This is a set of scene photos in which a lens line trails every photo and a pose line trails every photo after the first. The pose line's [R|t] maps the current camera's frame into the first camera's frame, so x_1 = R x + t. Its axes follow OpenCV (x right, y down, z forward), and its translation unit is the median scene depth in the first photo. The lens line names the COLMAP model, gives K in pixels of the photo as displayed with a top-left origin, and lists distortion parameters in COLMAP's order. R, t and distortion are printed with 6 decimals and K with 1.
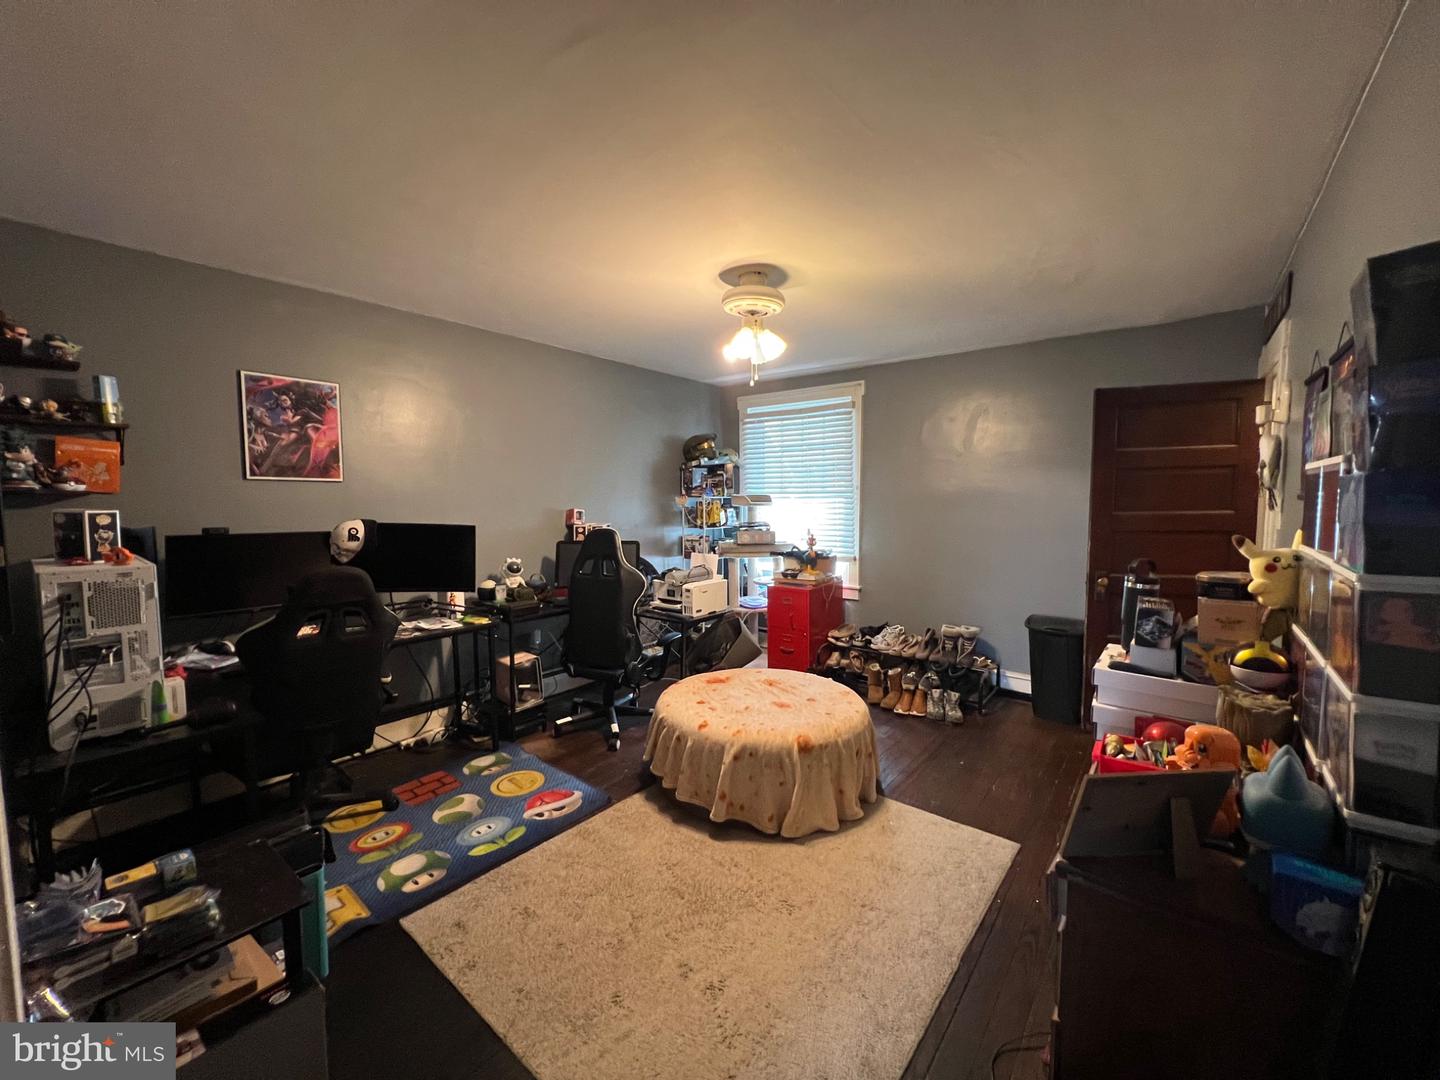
lens RADIAL K [[578.0, 0, 720.2], [0, 578.0, 541.3], [0, 0, 1]] dist [-0.001791, 0.000552]
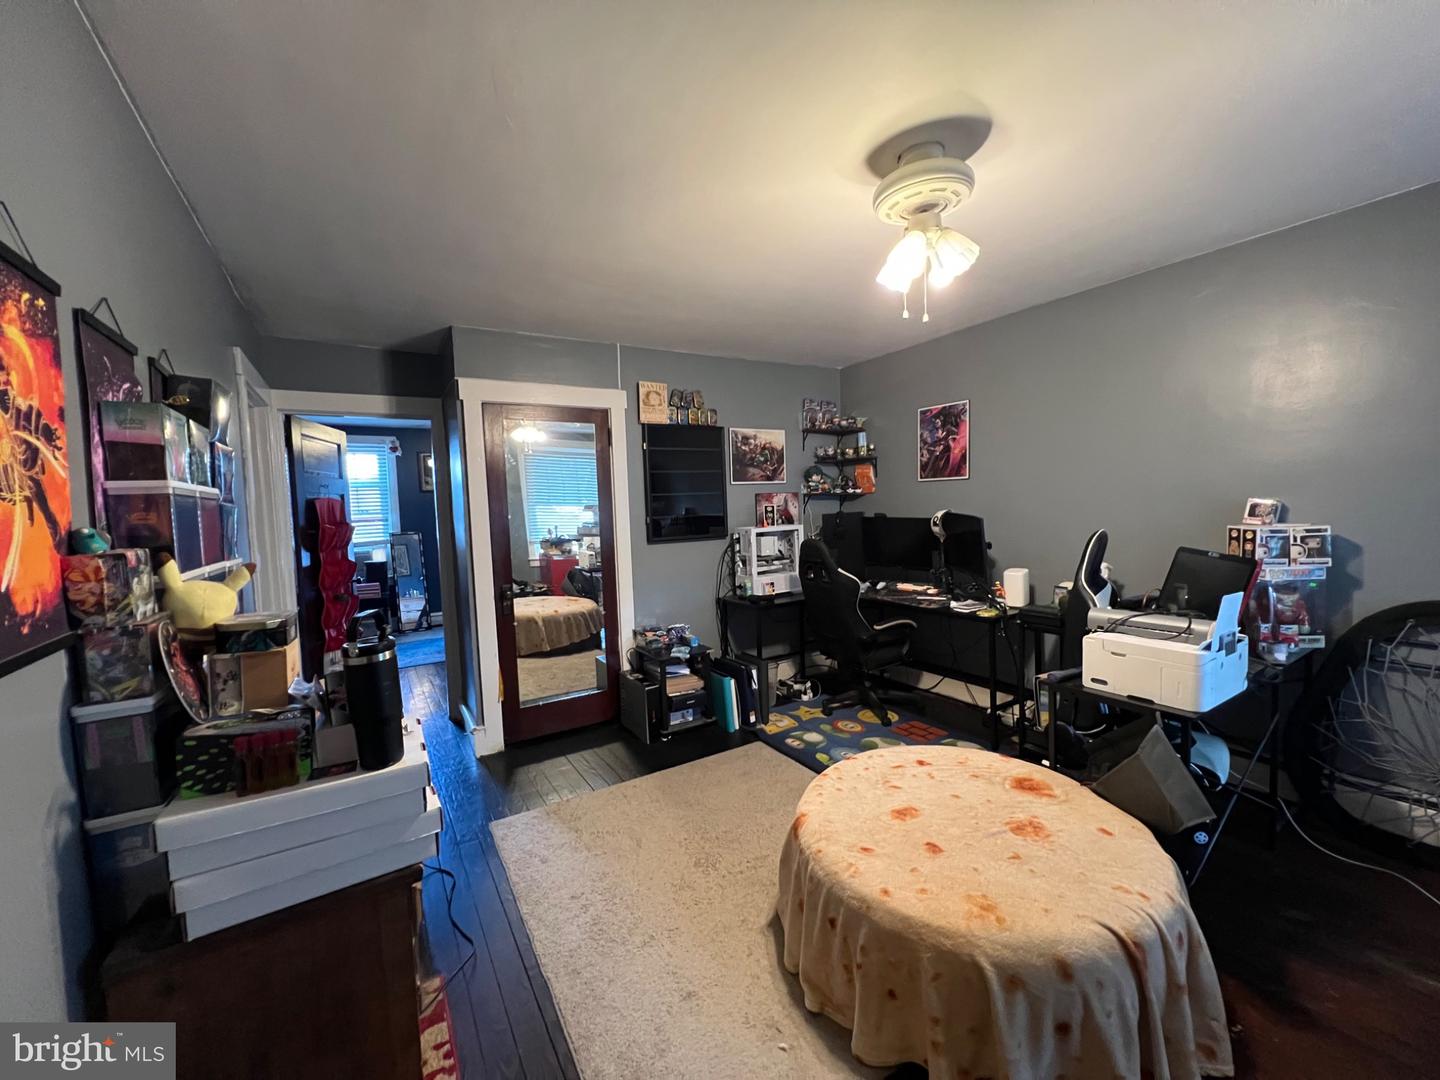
lens RADIAL K [[578.0, 0, 720.2], [0, 578.0, 541.3], [0, 0, 1]] dist [-0.001791, 0.000552]
pose [[-0.333200, 0.076904, -0.939714, 0.766483], [-0.033617, 0.995065, 0.093353, -0.074305], [0.942257, 0.062696, -0.328971, 1.008810]]
